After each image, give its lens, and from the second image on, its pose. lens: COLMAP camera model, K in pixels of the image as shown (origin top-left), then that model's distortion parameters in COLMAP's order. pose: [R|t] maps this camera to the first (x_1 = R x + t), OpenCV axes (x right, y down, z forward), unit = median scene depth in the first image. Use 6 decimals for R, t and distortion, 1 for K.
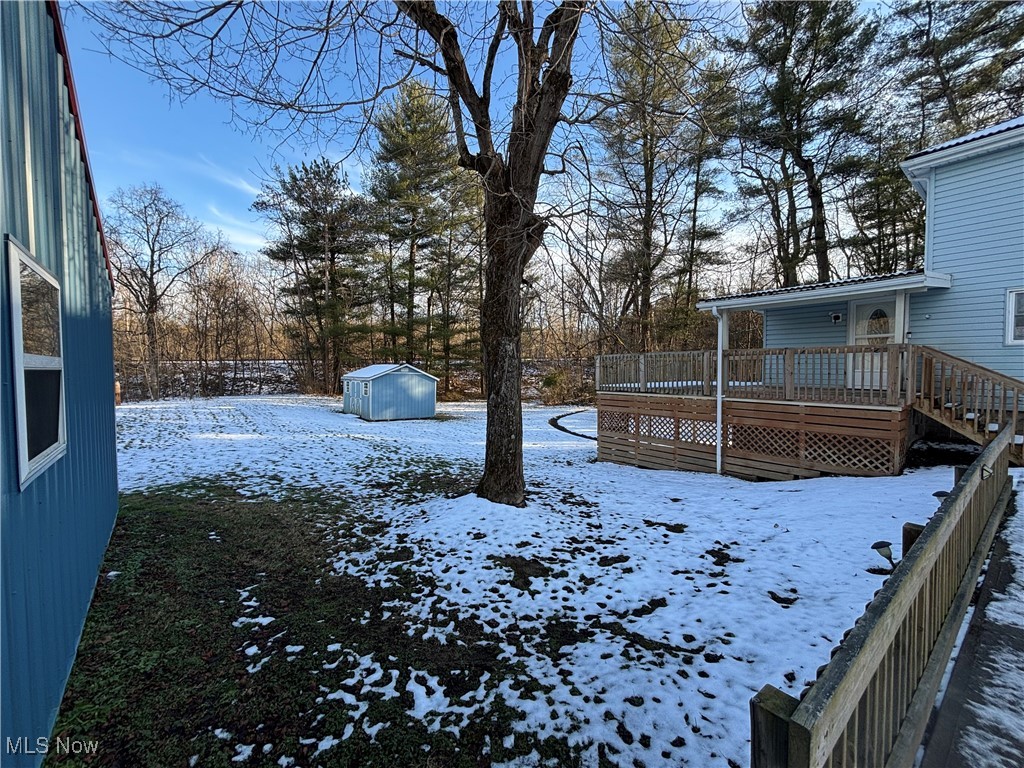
lens RADIAL K [[408.3, 0, 516.5], [0, 408.3, 383.5], [0, 0, 1]] dist [-0.009970, -0.000811]
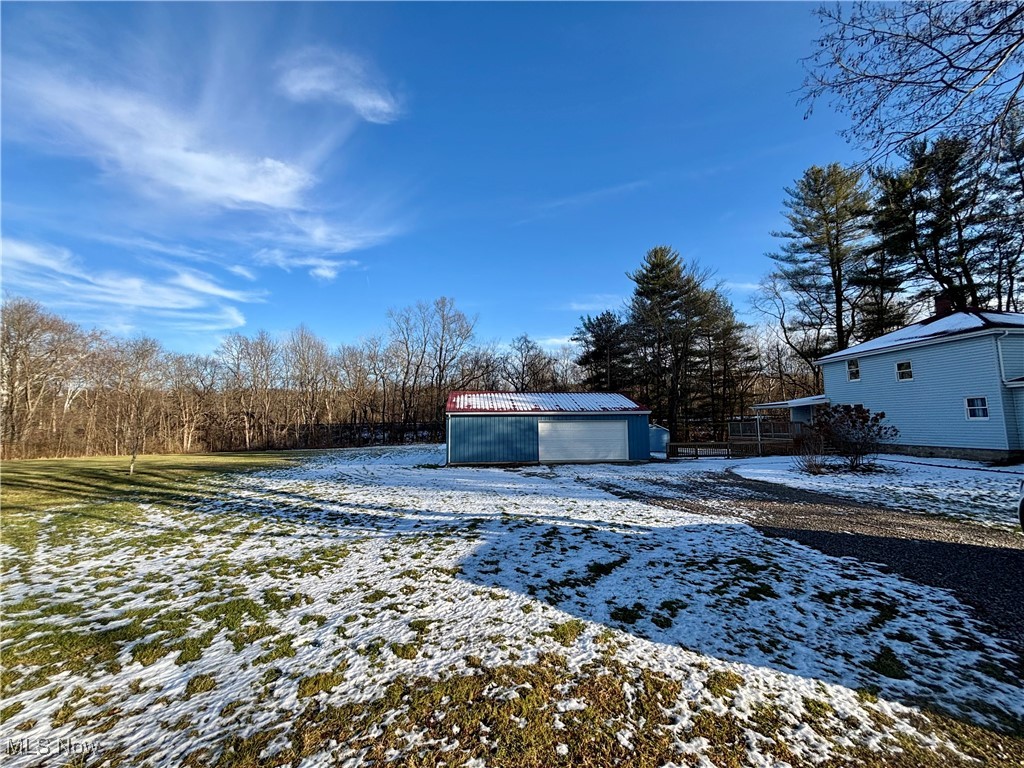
lens RADIAL K [[408.3, 0, 506.5], [0, 408.3, 383.0], [0, 0, 1]] dist [-0.009970, -0.000811]
pose [[0.804778, -0.059280, -0.590609, 0.211283], [-0.020487, 0.991634, -0.127447, 0.012670], [0.593223, 0.114666, 0.796830, -0.640987]]
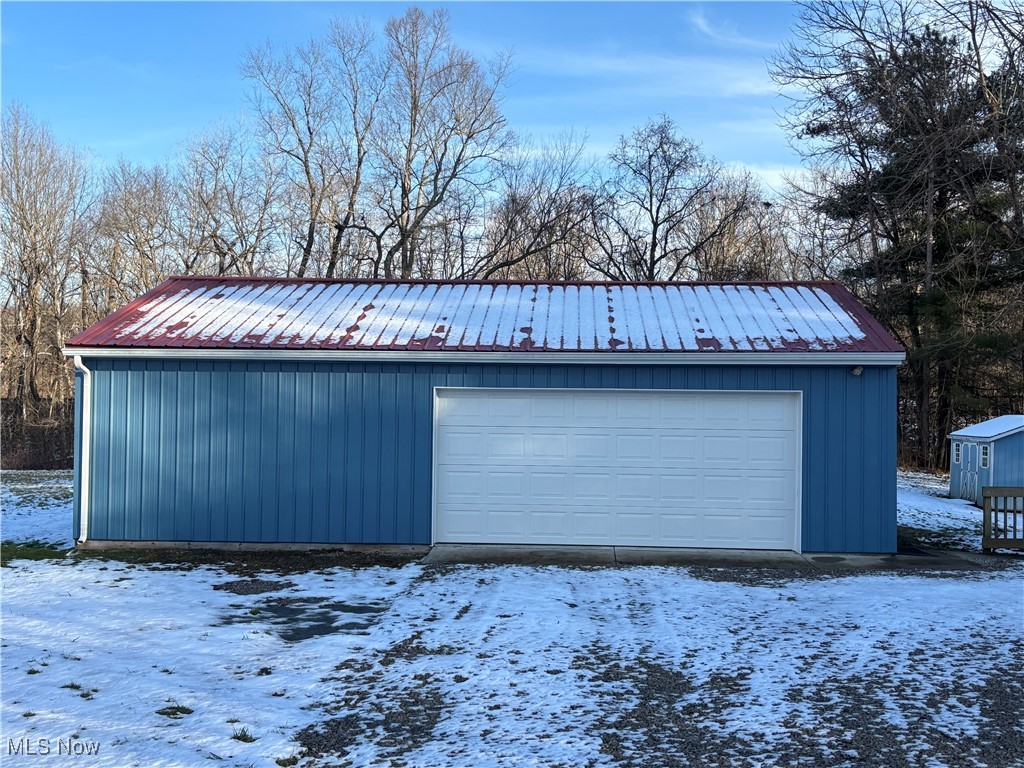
lens RADIAL K [[1199.8, 0, 510.7], [0, 1199.8, 384.0], [0, 0, 1]] dist [0.060027, 0.000000]
pose [[0.718363, -0.003466, -0.695660, 0.220574], [-0.039353, 0.998184, -0.045611, 0.009047], [0.694554, 0.060142, 0.716922, -0.460202]]
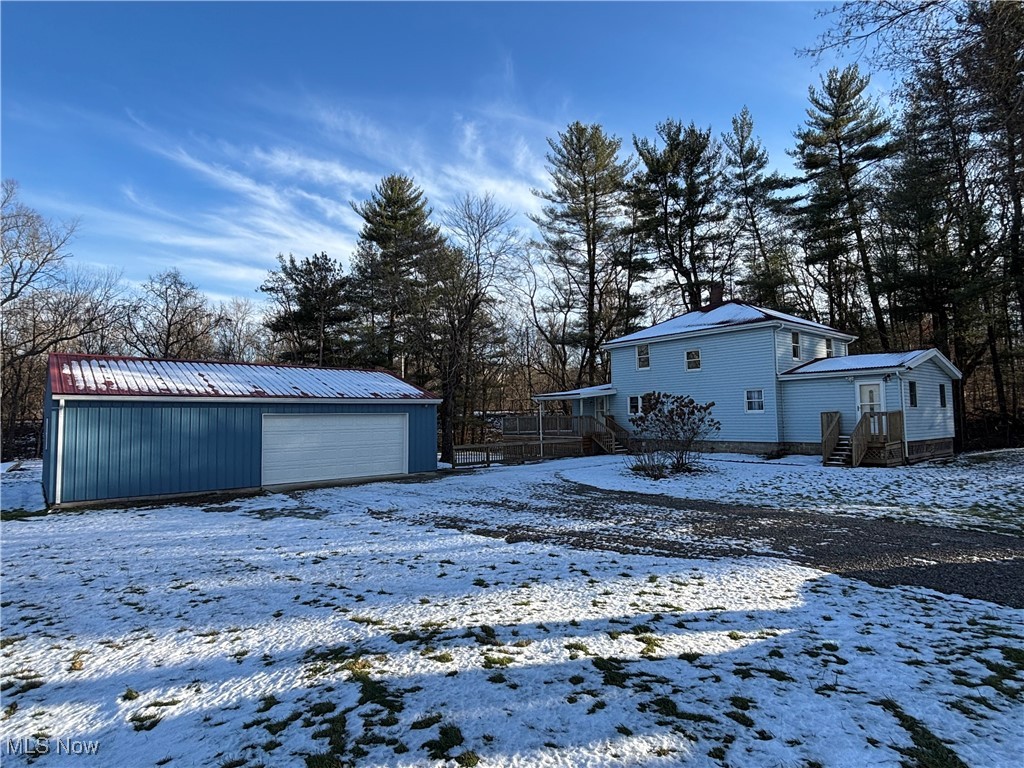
lens RADIAL K [[564.8, 0, 514.2], [0, 564.8, 386.9], [0, 0, 1]] dist [0.018146, -0.003968]
pose [[0.999786, -0.010153, -0.018033, 0.120508], [0.008406, 0.995497, -0.094419, 0.013587], [0.018910, 0.094247, 0.995369, -0.596411]]
